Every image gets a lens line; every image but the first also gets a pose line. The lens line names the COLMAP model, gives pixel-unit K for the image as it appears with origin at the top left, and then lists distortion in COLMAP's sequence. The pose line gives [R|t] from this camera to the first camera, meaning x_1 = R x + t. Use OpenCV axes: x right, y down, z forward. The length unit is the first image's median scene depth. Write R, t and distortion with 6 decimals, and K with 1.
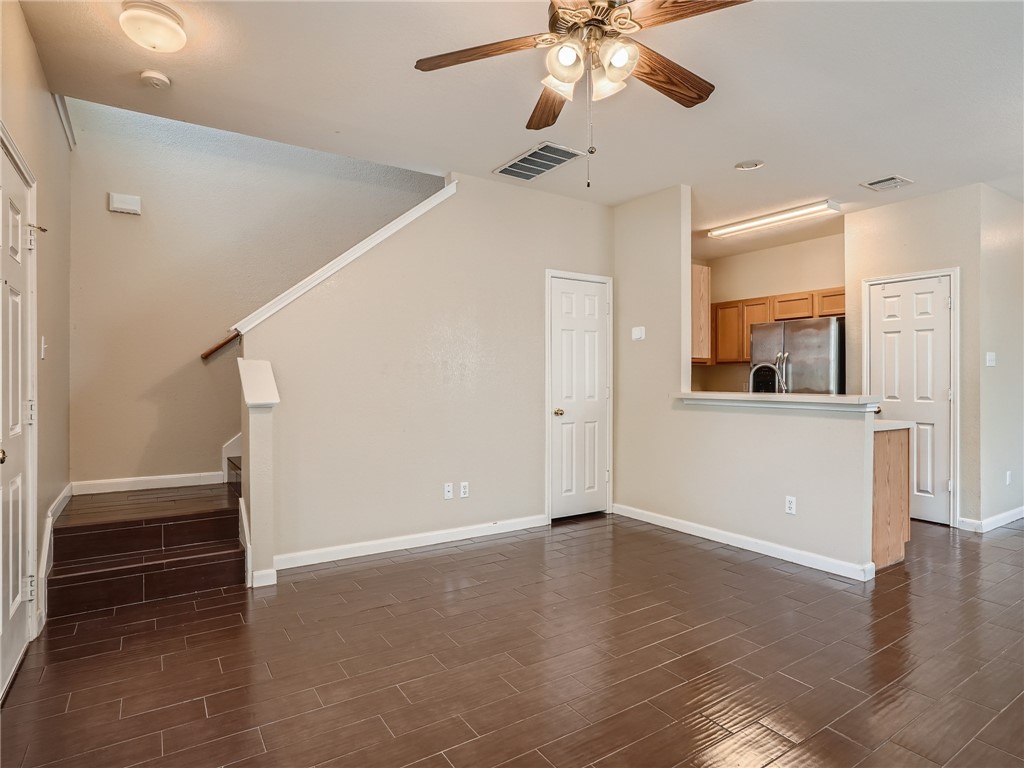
lens RADIAL K [[560.7, 0, 513.5], [0, 560.7, 381.8], [0, 0, 1]] dist [-0.060342, 0.033457]
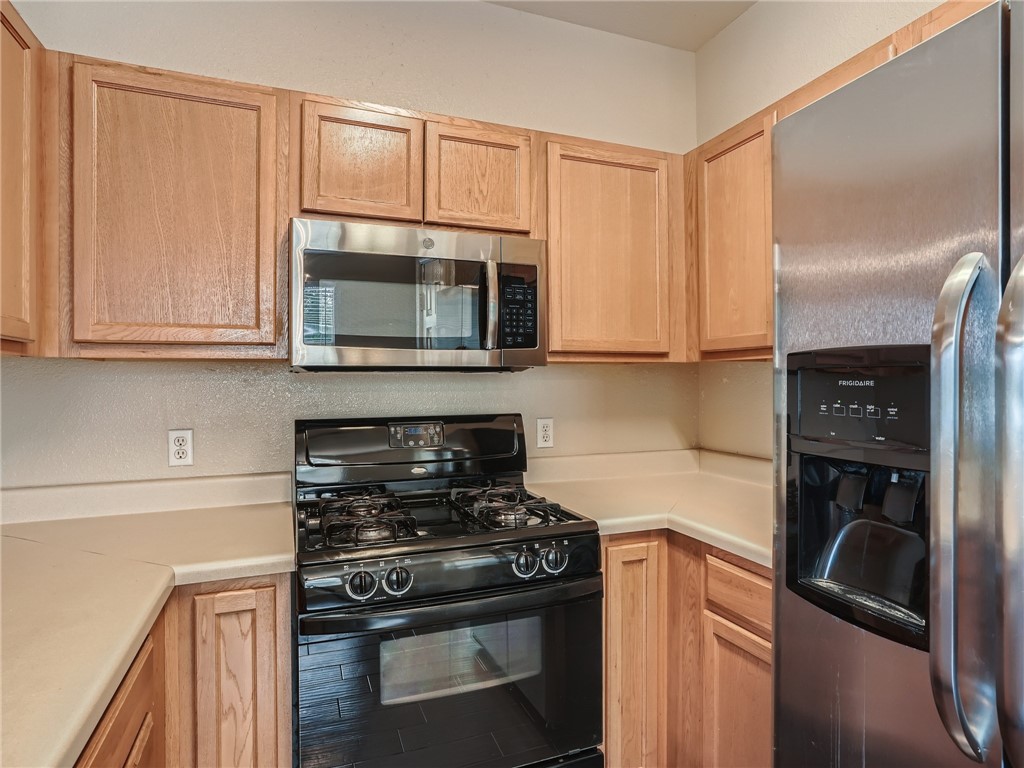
lens RADIAL K [[560.7, 0, 513.5], [0, 560.7, 381.8], [0, 0, 1]] dist [-0.060342, 0.033457]
pose [[0.979067, -0.002768, -0.203520, 0.467675], [0.001824, 0.999987, -0.004824, -0.025865], [0.203530, 0.004352, 0.979059, 0.993370]]
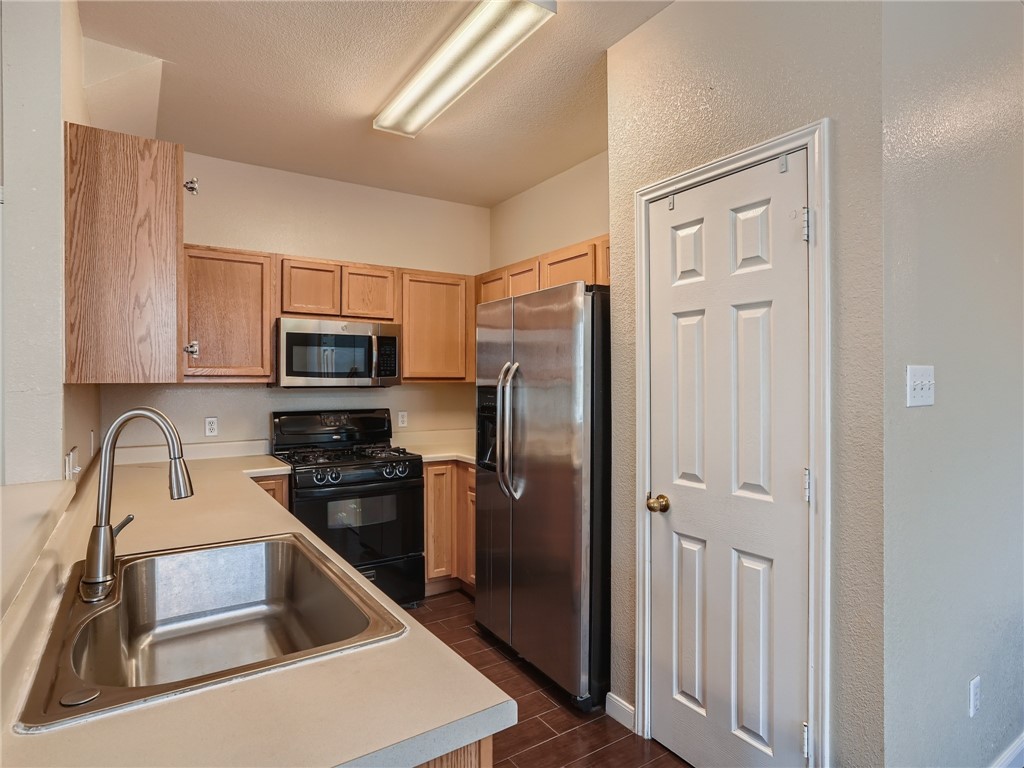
lens RADIAL K [[560.7, 0, 513.5], [0, 560.7, 381.8], [0, 0, 1]] dist [-0.060342, 0.033457]
pose [[0.999930, 0.000474, 0.011858, 0.557564], [-0.000404, 0.999983, -0.005883, -0.038040], [-0.011860, 0.005878, 0.999912, 0.597168]]
